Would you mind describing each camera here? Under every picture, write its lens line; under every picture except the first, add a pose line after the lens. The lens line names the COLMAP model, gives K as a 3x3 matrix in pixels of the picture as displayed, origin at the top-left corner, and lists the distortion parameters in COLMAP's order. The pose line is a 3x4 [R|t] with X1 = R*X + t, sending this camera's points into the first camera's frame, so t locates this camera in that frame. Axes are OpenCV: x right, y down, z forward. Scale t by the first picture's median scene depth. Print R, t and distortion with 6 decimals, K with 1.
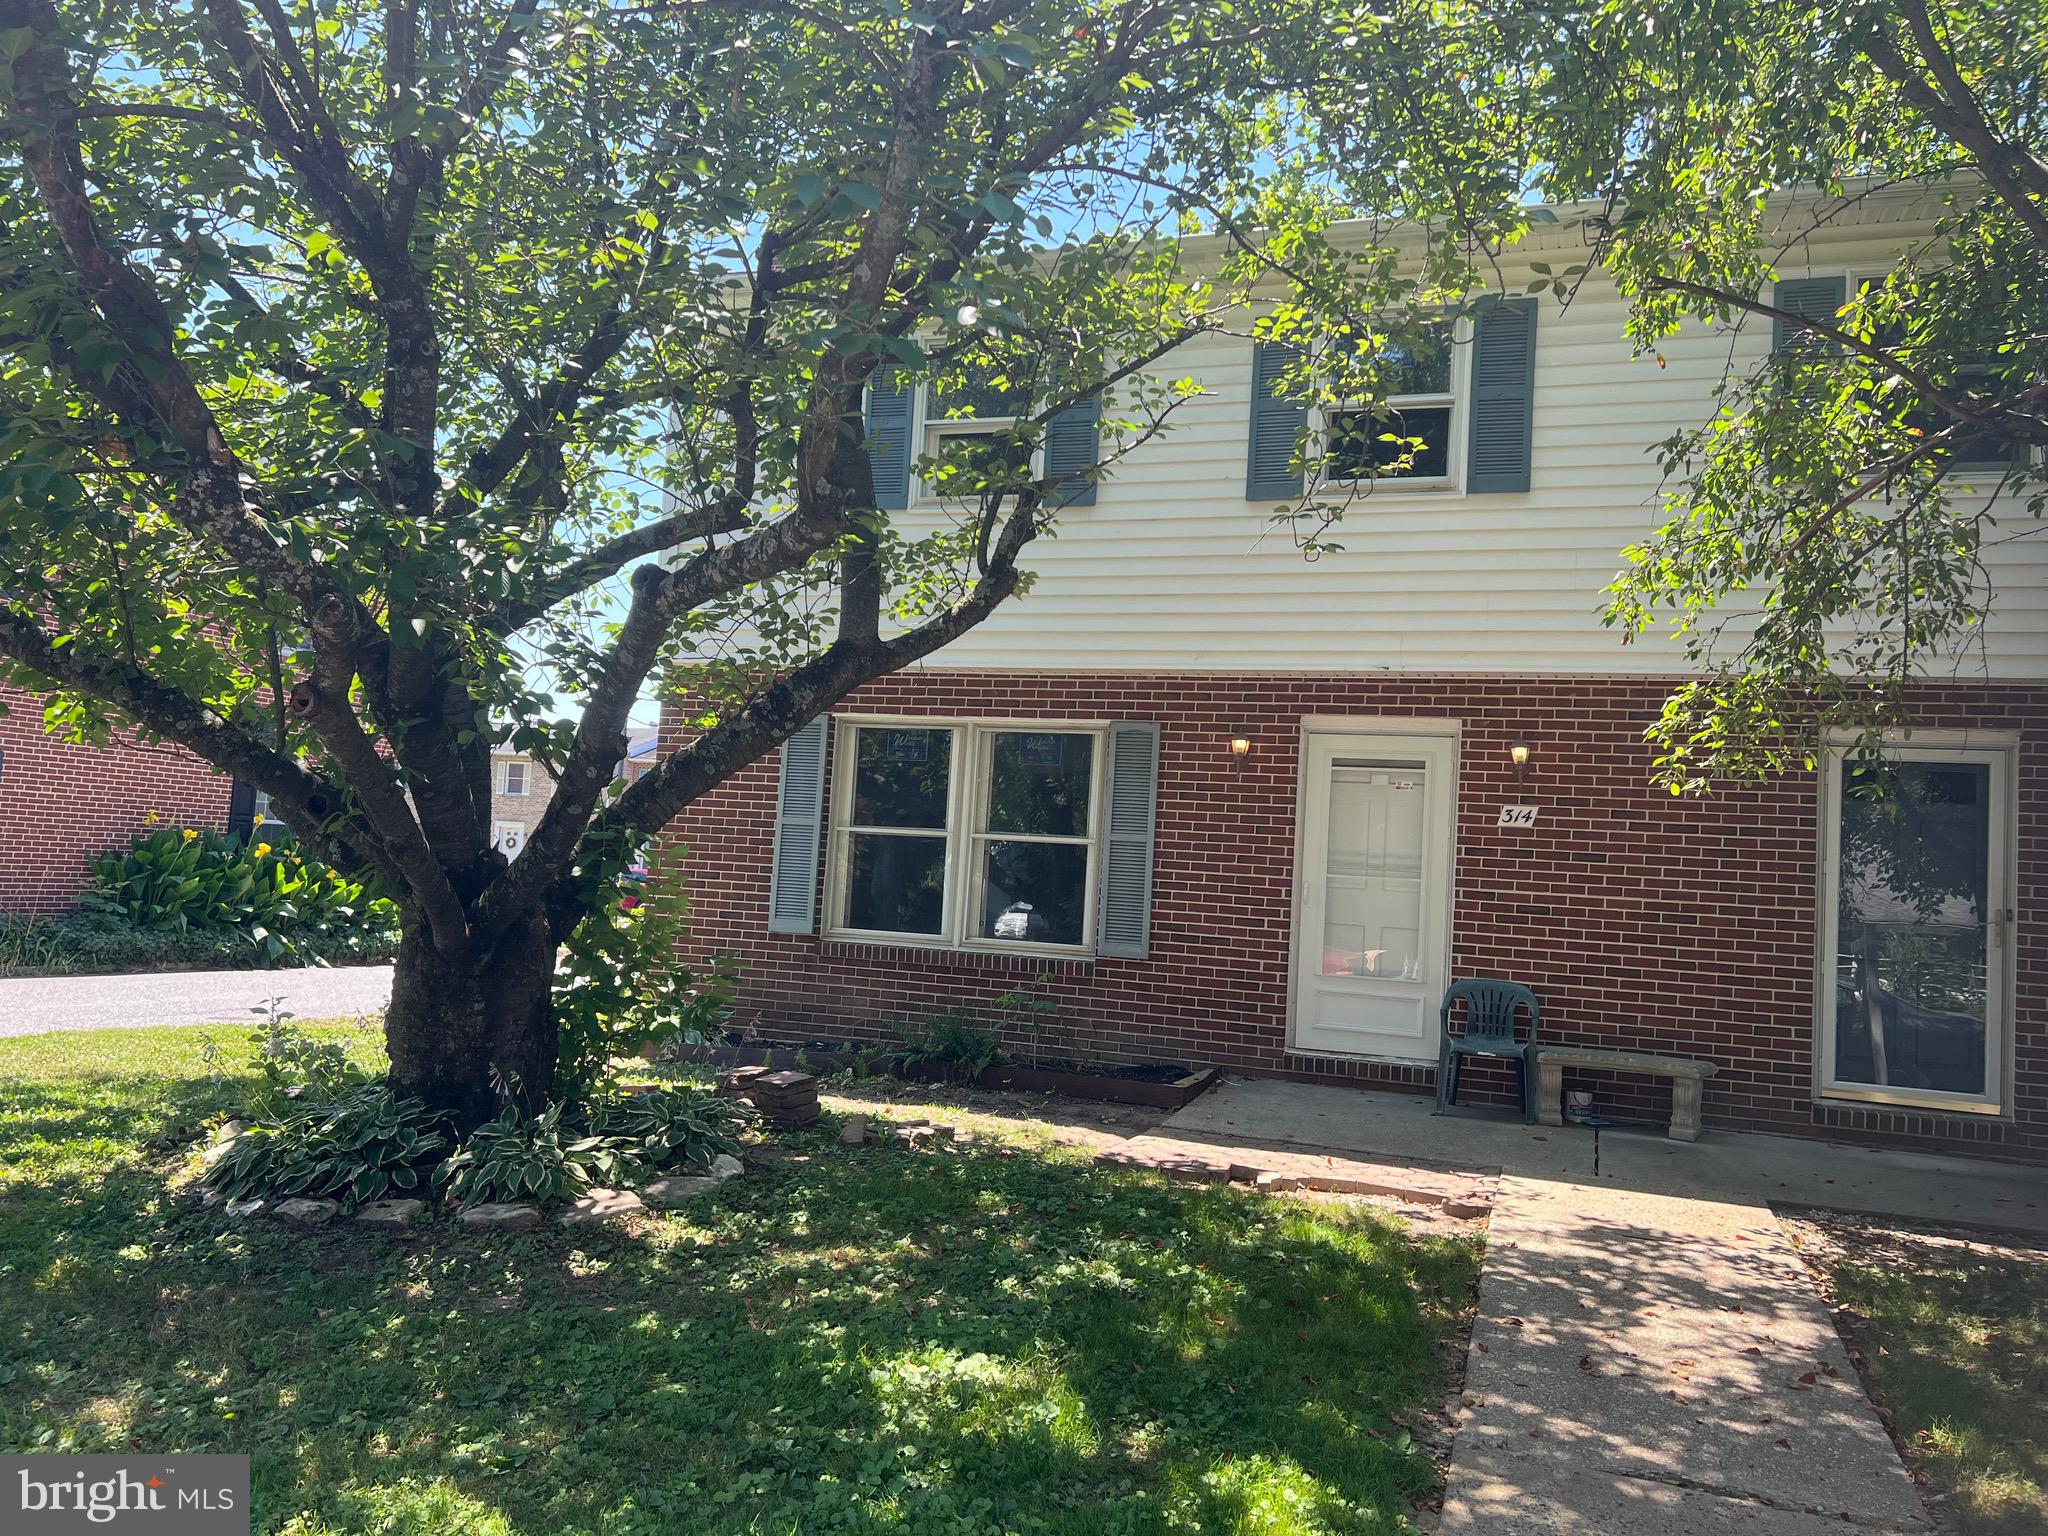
lens RADIAL K [[1552.7, 0, 1015.0], [0, 1552.7, 778.7], [0, 0, 1]] dist [0.102350, -0.142604]
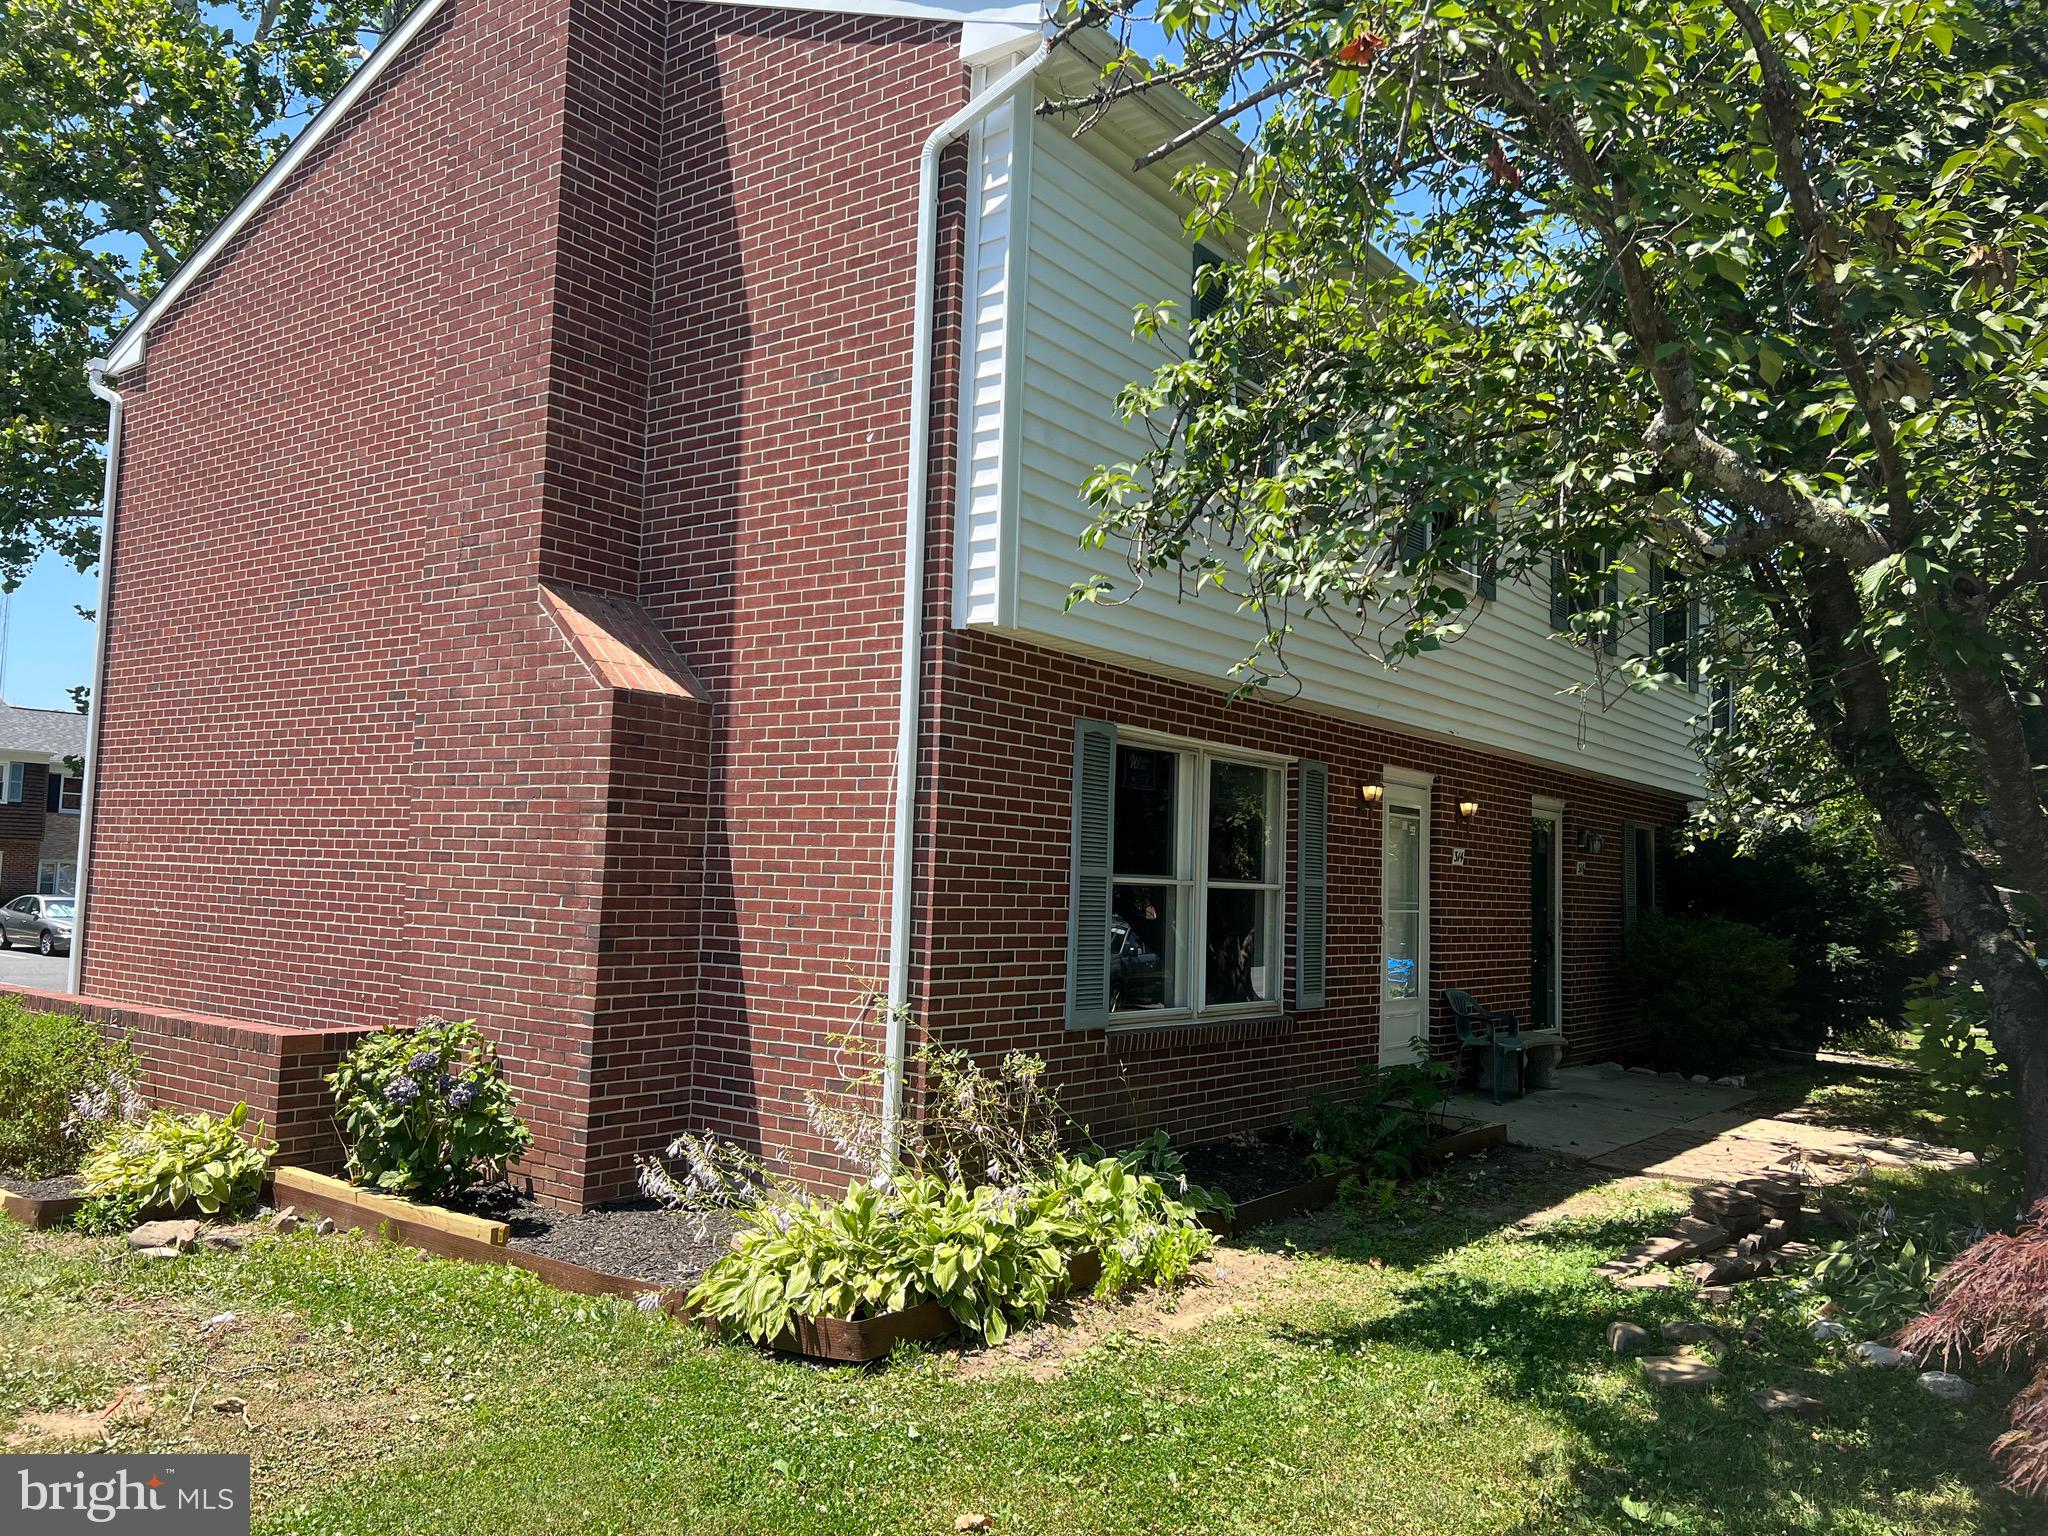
lens RADIAL K [[1573.4, 0, 982.1], [0, 1573.4, 753.5], [0, 0, 1]] dist [0.106606, -0.245063]
pose [[0.301741, 0.026448, 0.953023, -0.945543], [-0.079415, 0.996838, -0.002520, -0.023292], [-0.950077, -0.074924, 0.302888, 0.928329]]
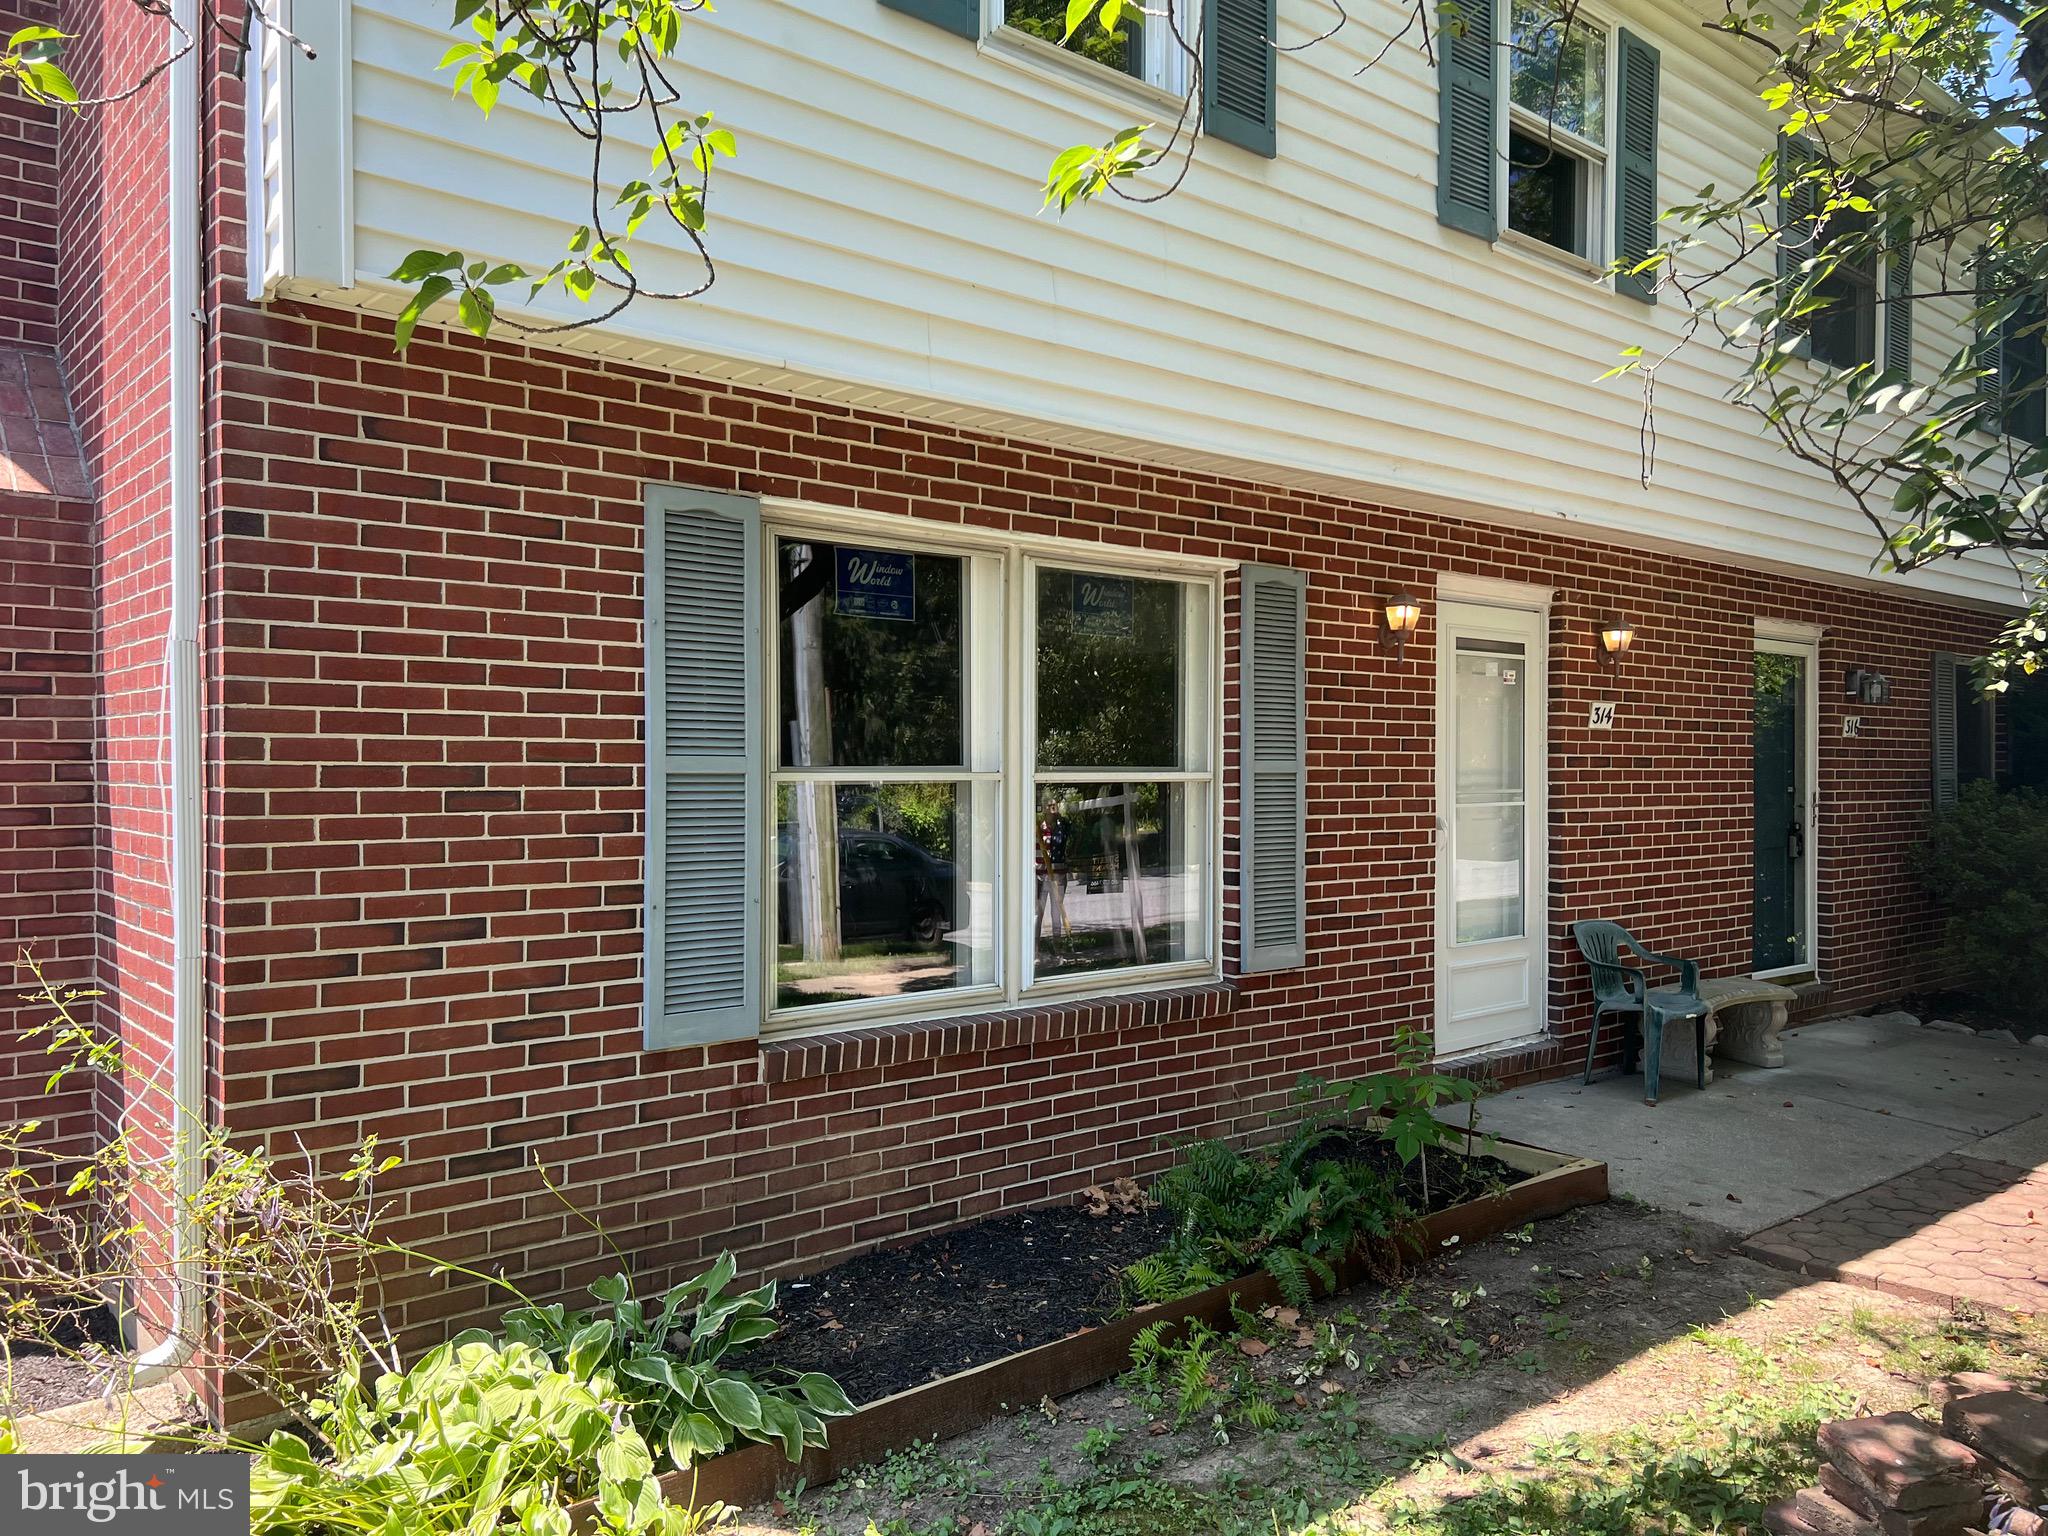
lens RADIAL K [[1552.7, 0, 1015.0], [0, 1552.7, 778.7], [0, 0, 1]] dist [0.102350, -0.142604]
pose [[0.485641, -0.067103, 0.871579, -0.500695], [-0.029284, 0.995241, 0.092941, -0.009355], [-0.873668, -0.070659, 0.481365, 0.823791]]
